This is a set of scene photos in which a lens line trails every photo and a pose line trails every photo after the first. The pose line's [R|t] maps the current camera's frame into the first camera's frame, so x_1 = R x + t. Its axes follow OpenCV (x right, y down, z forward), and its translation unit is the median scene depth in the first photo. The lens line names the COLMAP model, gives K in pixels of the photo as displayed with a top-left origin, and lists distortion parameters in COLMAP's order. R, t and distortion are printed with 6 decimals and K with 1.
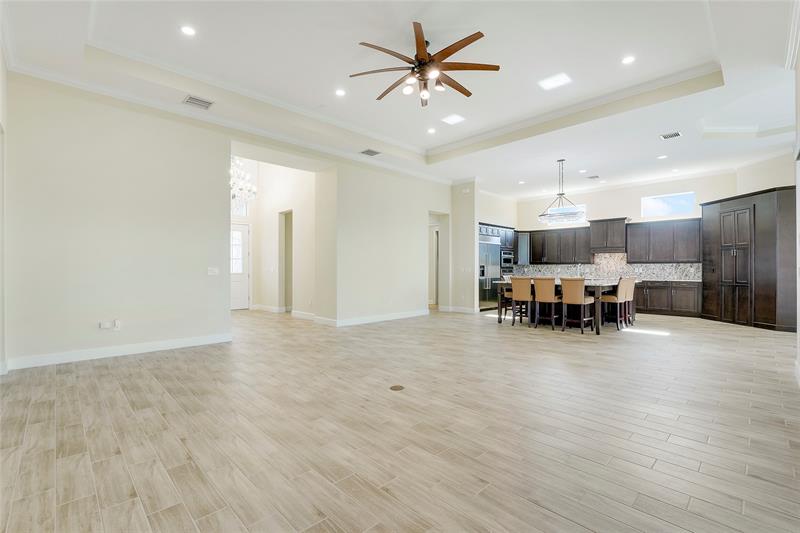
lens RADIAL K [[361.5, 0, 406.5], [0, 361.5, 268.9], [0, 0, 1]] dist [-0.008881, -0.000049]
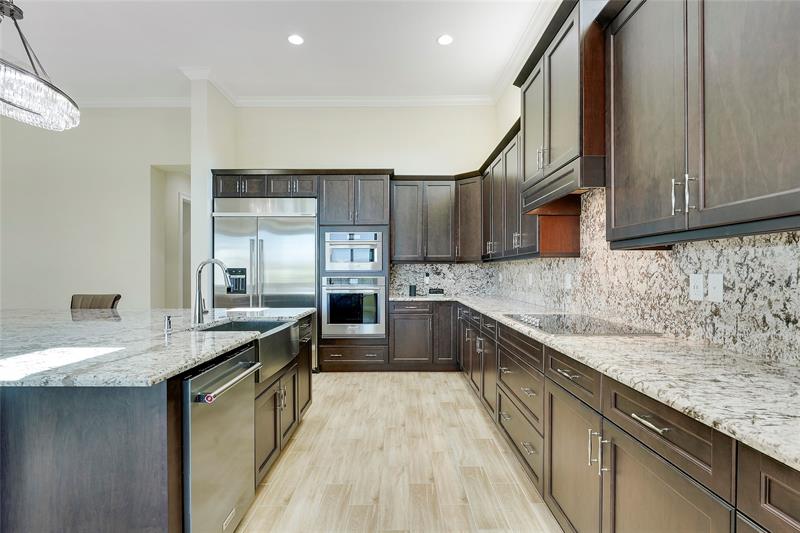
lens RADIAL K [[391.5, 0, 395.8], [0, 391.5, 269.8], [0, 0, 1]] dist [0.000925, -0.000322]
pose [[0.706851, -0.007746, -0.707320, 0.727001], [0.003511, 0.999966, -0.007442, -0.003713], [0.707354, 0.002778, 0.706854, 0.859501]]
